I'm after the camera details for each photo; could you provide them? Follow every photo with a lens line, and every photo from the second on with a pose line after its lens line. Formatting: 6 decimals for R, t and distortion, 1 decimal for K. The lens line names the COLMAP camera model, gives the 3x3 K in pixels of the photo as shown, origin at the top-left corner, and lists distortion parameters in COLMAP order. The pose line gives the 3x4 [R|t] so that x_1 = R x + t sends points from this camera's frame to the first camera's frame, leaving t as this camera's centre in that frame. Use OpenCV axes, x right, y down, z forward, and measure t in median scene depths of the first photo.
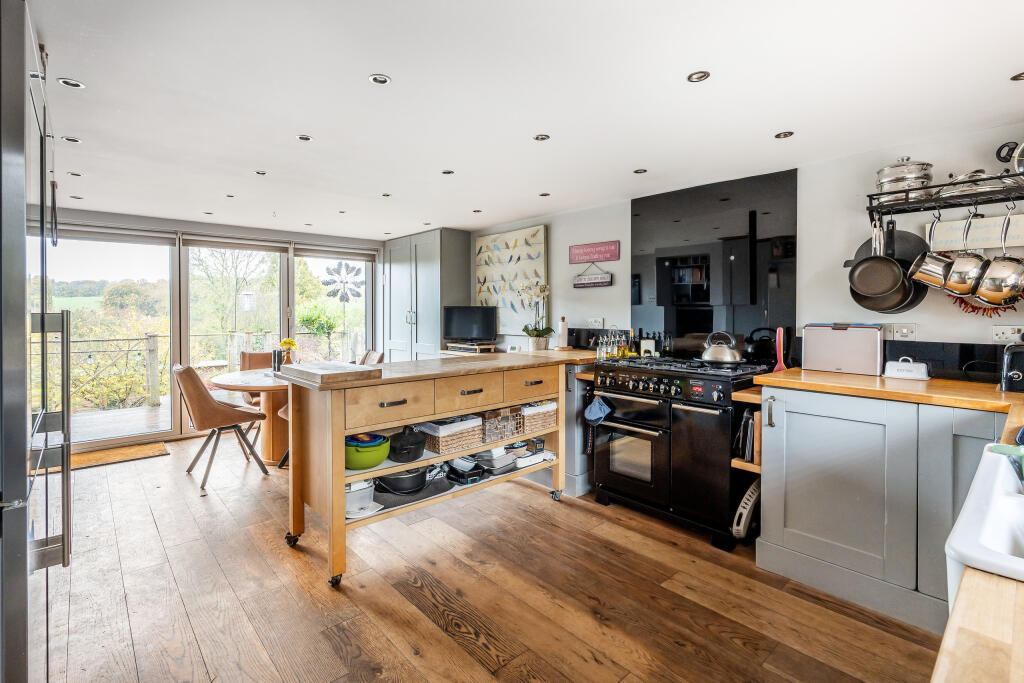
lens RADIAL K [[479.7, 0, 513.1], [0, 479.7, 311.5], [0, 0, 1]] dist [-0.004308, -0.000991]
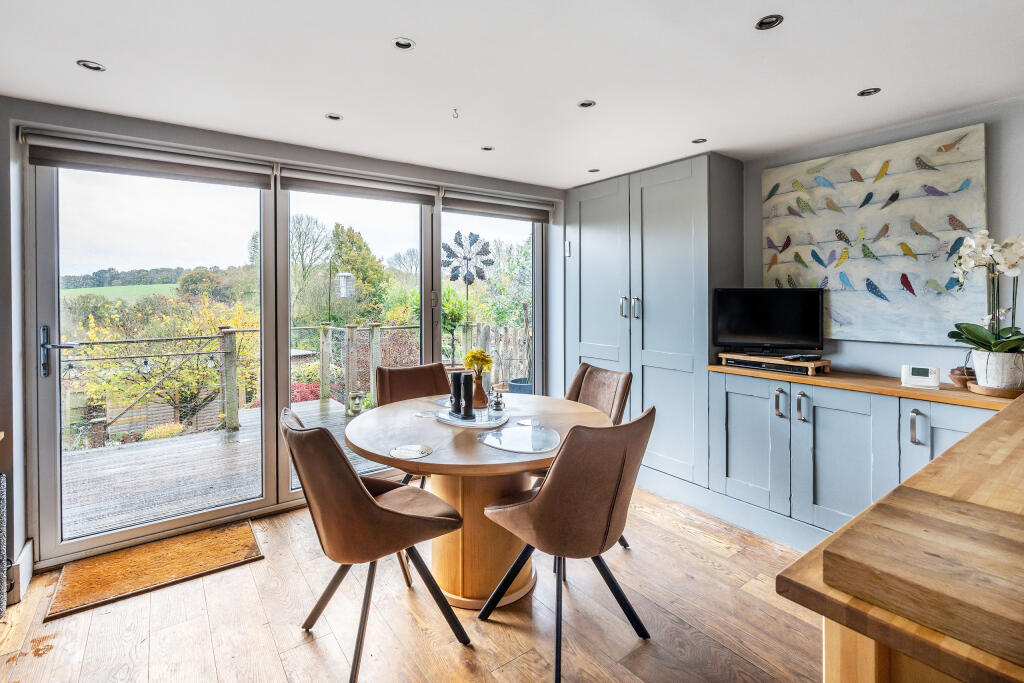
lens RADIAL K [[479.7, 0, 525.2], [0, 479.7, 295.4], [0, 0, 1]] dist [-0.004308, -0.000991]
pose [[0.996543, -0.002137, -0.083057, -0.326156], [0.001830, 0.999991, -0.003775, -0.001057], [0.083064, 0.003610, 0.996538, 0.416816]]
